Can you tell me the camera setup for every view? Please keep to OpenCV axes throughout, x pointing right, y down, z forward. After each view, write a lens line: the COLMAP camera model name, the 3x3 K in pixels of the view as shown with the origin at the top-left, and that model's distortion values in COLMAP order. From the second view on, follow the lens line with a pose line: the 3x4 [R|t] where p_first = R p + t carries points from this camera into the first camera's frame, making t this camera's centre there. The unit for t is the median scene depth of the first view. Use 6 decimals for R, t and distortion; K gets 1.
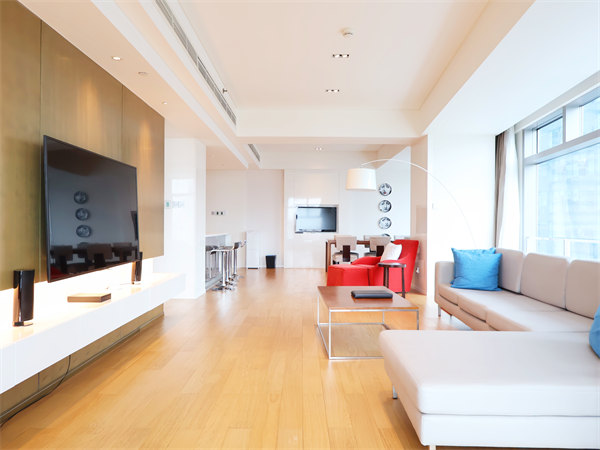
lens RADIAL K [[441.6, 0, 300.0], [0, 441.6, 225.0], [0, 0, 1]] dist [0.005914, -0.000354]
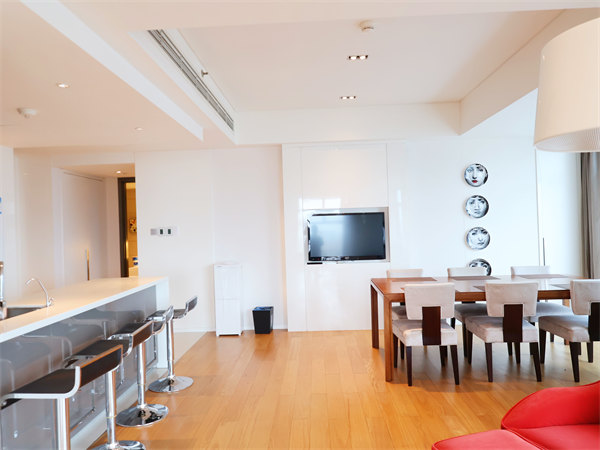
lens RADIAL K [[441.6, 0, 300.0], [0, 441.6, 225.0], [0, 0, 1]] dist [0.005914, -0.000354]
pose [[0.998904, -0.037619, -0.027844, -0.002806], [0.037473, 0.999281, -0.005745, -0.025624], [0.028040, 0.004695, 0.999596, 0.471594]]
